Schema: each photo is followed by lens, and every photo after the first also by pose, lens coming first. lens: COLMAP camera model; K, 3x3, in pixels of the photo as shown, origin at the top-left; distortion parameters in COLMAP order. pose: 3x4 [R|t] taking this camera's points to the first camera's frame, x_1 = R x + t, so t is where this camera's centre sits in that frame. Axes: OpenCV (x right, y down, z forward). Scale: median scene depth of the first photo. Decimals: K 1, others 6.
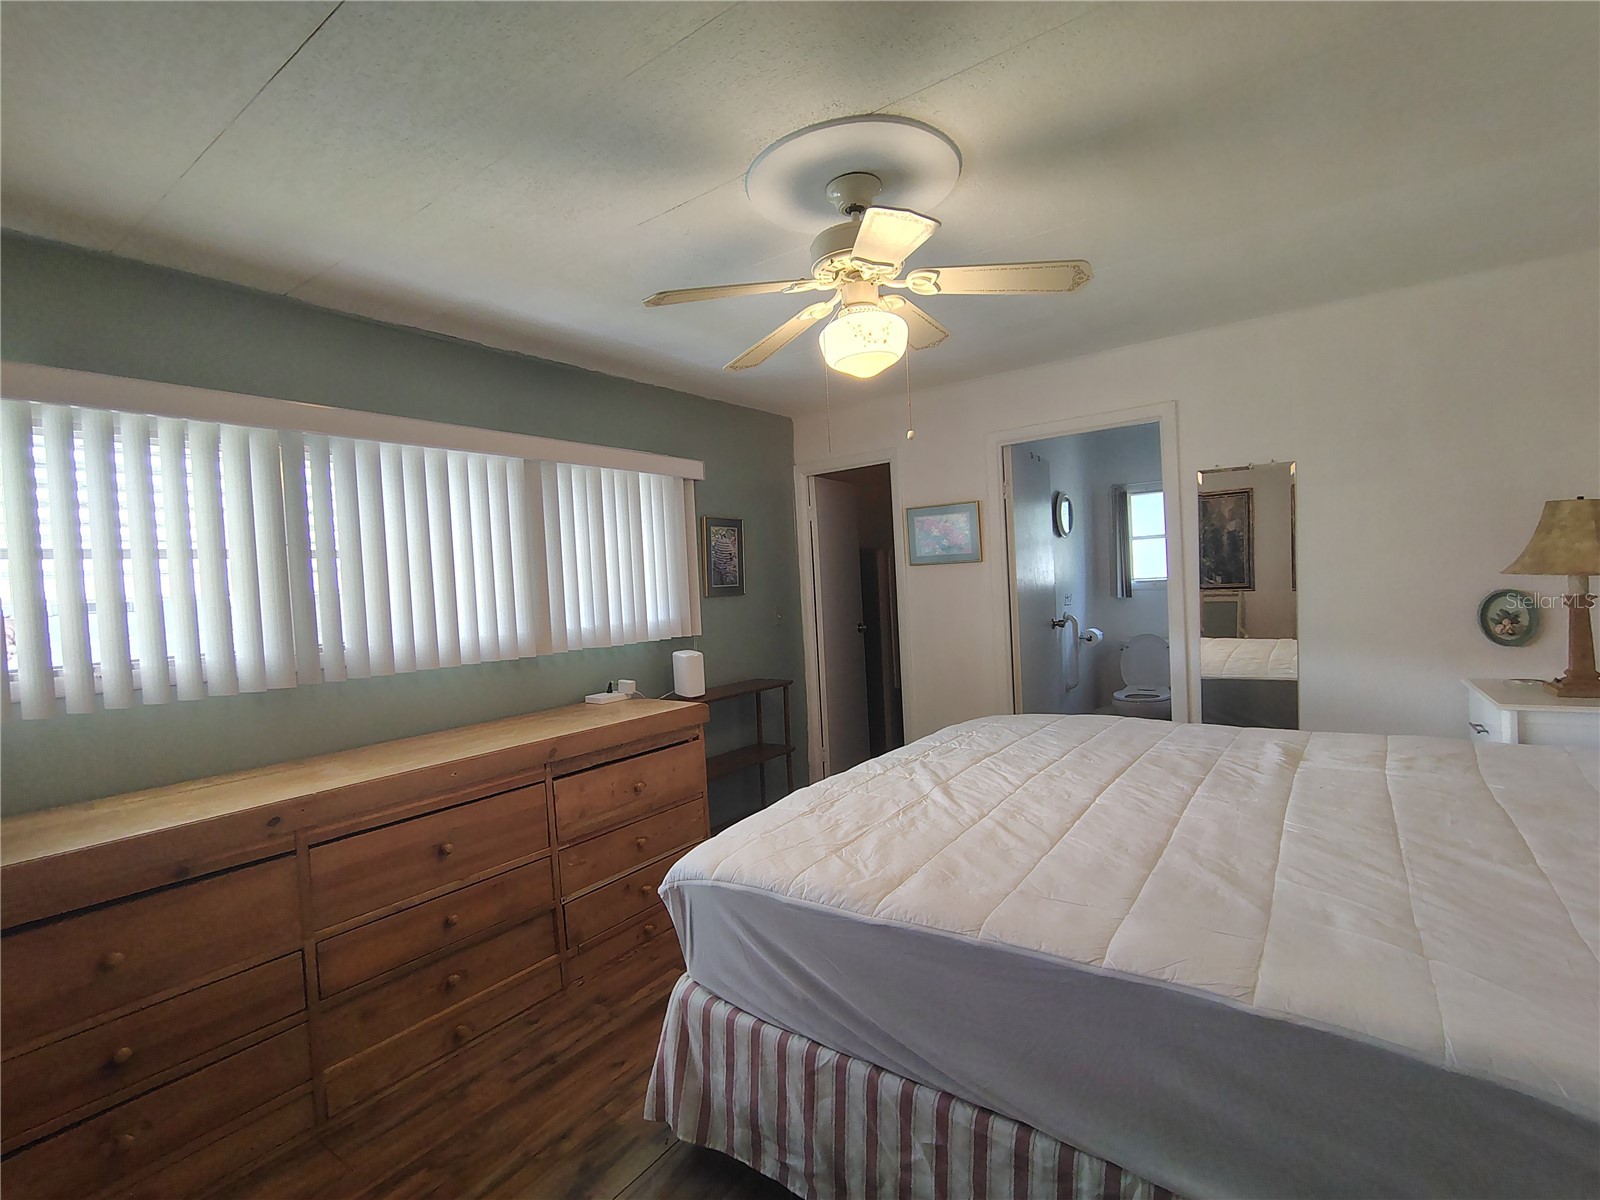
lens RADIAL K [[747.3, 0, 803.7], [0, 747.3, 609.4], [0, 0, 1]] dist [0.006399, 0.002837]
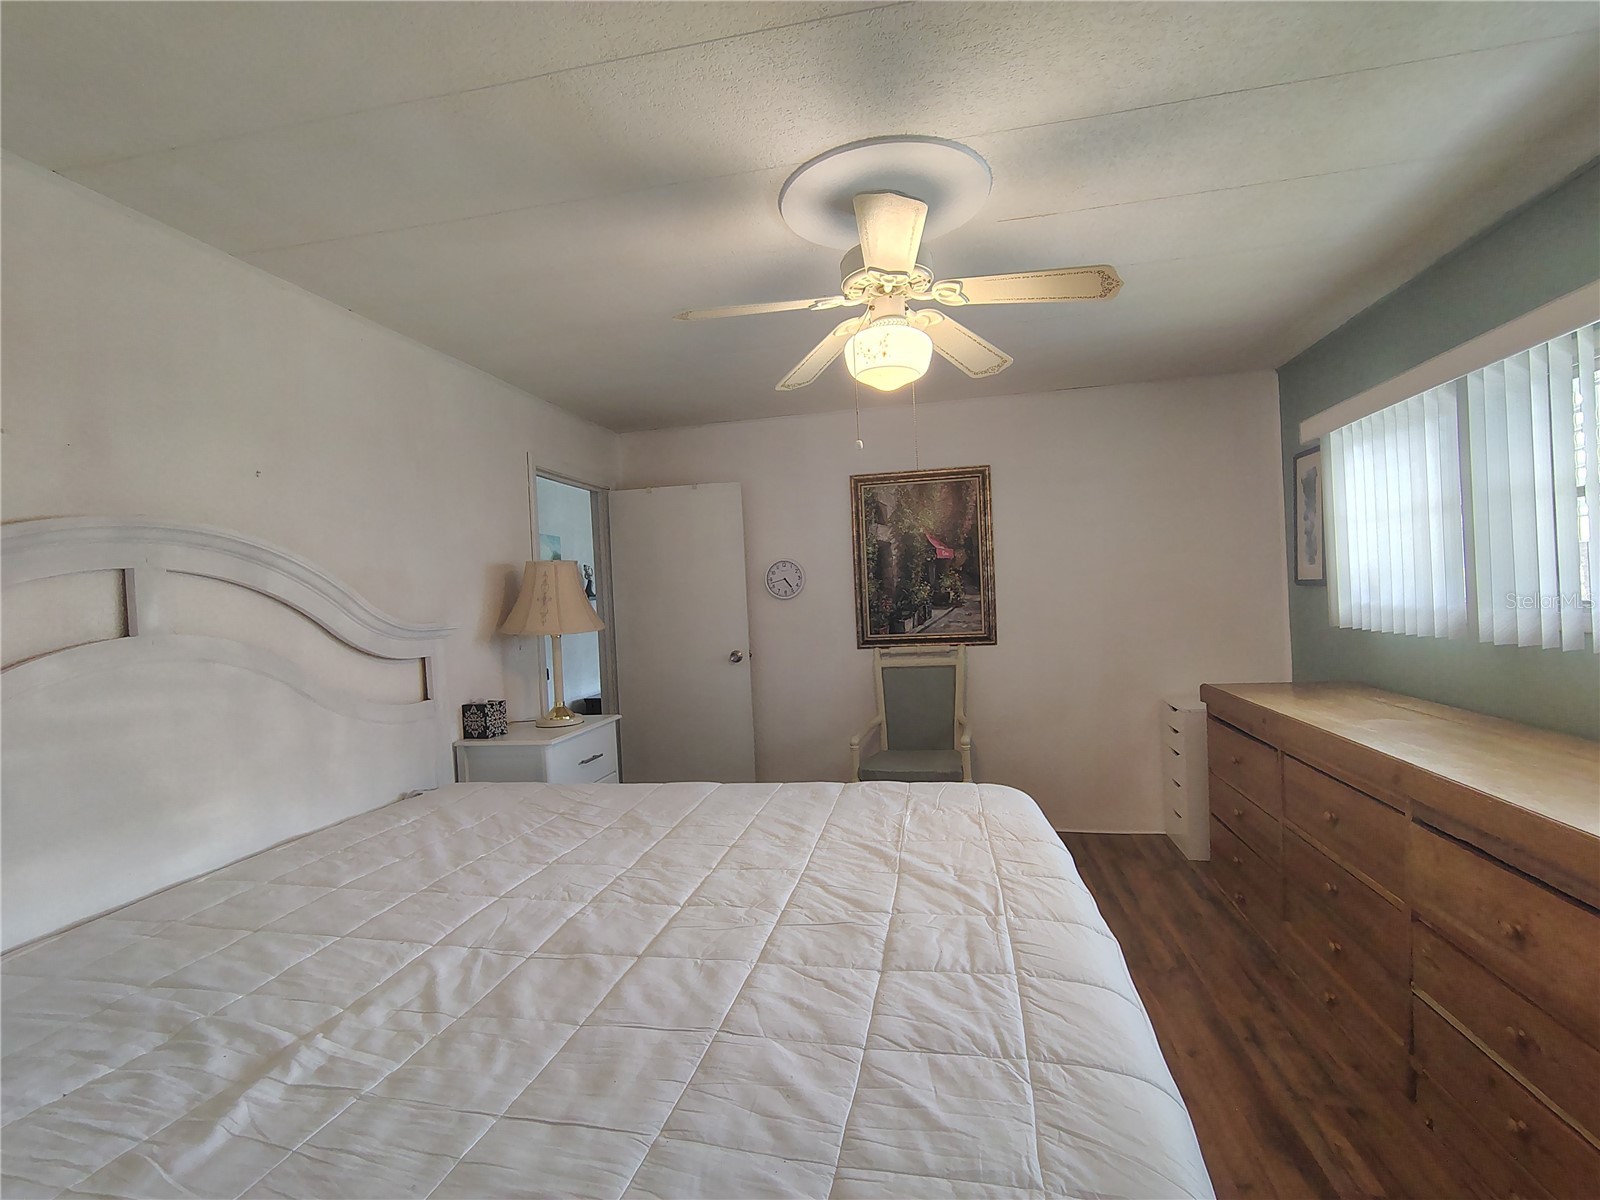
lens RADIAL K [[747.3, 0, 796.9], [0, 747.3, 597.2], [0, 0, 1]] dist [0.006399, 0.002837]
pose [[-0.908391, 0.096942, -0.406729, 0.520912], [0.079977, 0.995076, 0.058551, -0.083319], [0.410402, 0.020658, -0.911671, 1.529466]]
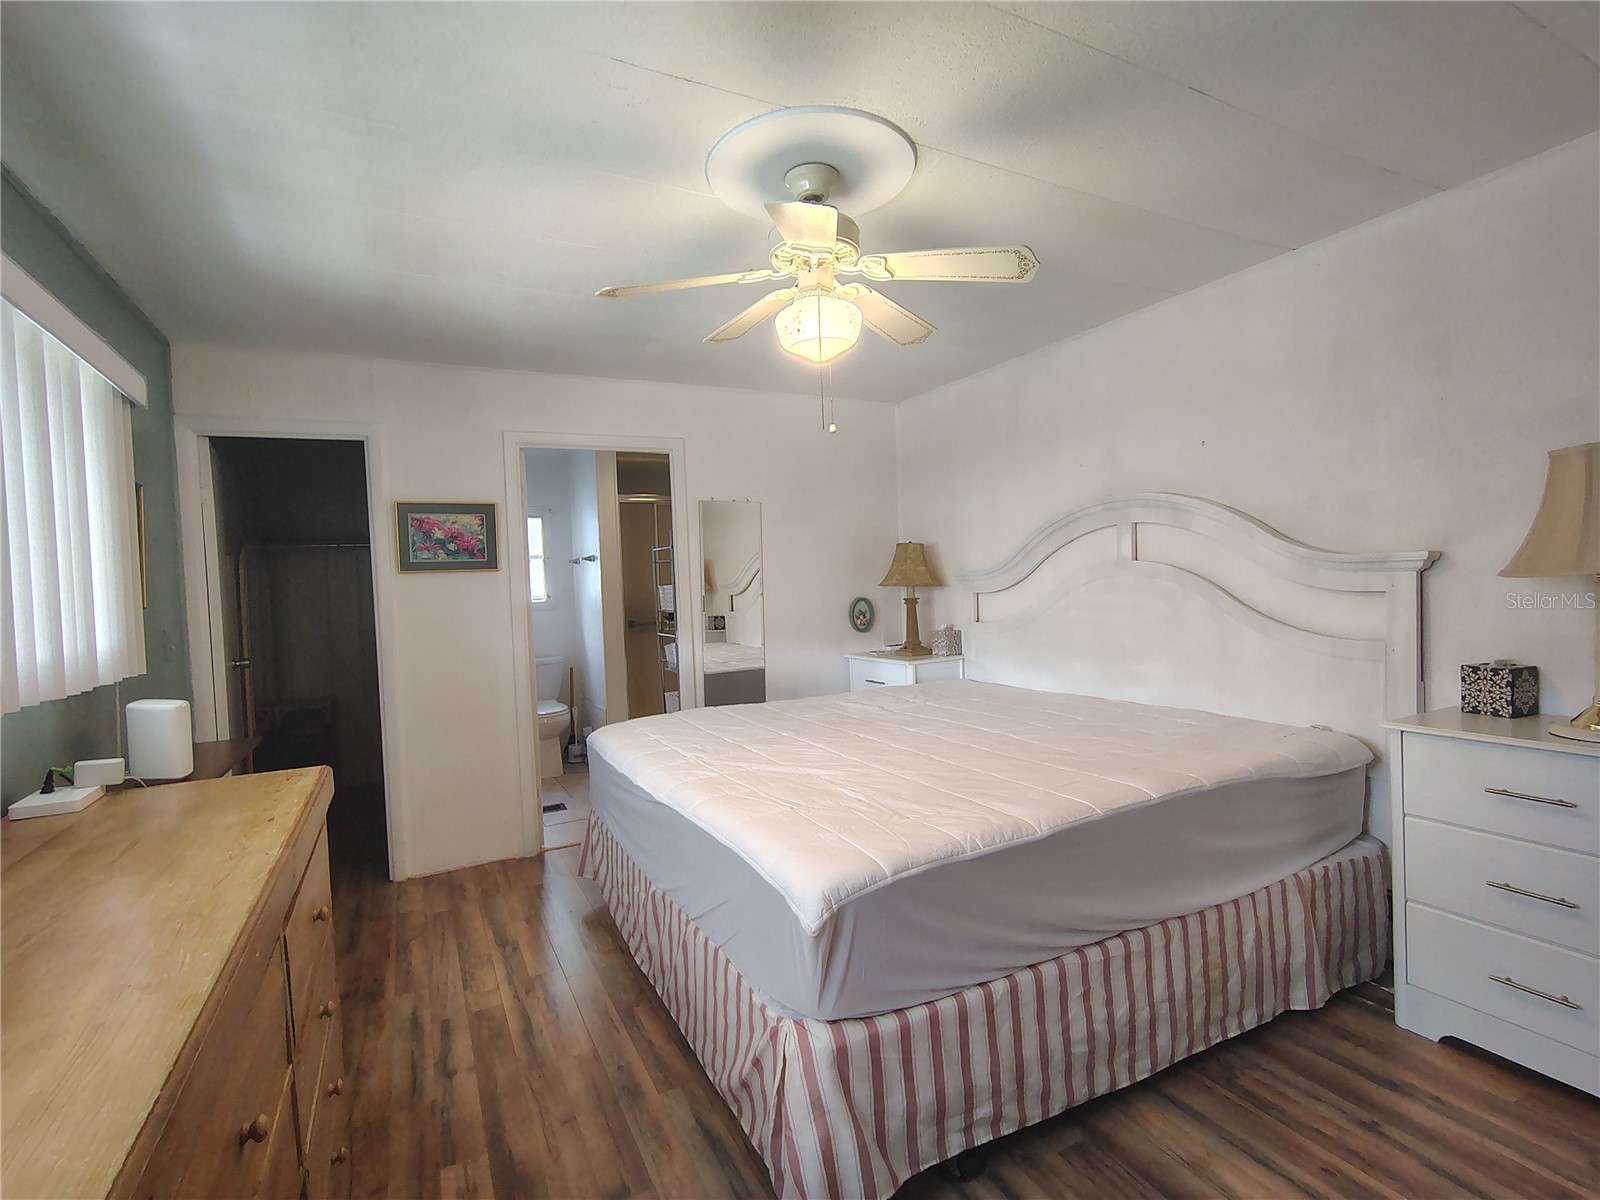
lens RADIAL K [[747.3, 0, 798.7], [0, 747.3, 606.6], [0, 0, 1]] dist [0.006399, 0.002837]
pose [[0.452039, 0.002677, 0.891994, -0.685721], [0.052172, 0.998204, -0.029435, 0.041325], [-0.890471, 0.059843, 0.451088, 0.472594]]
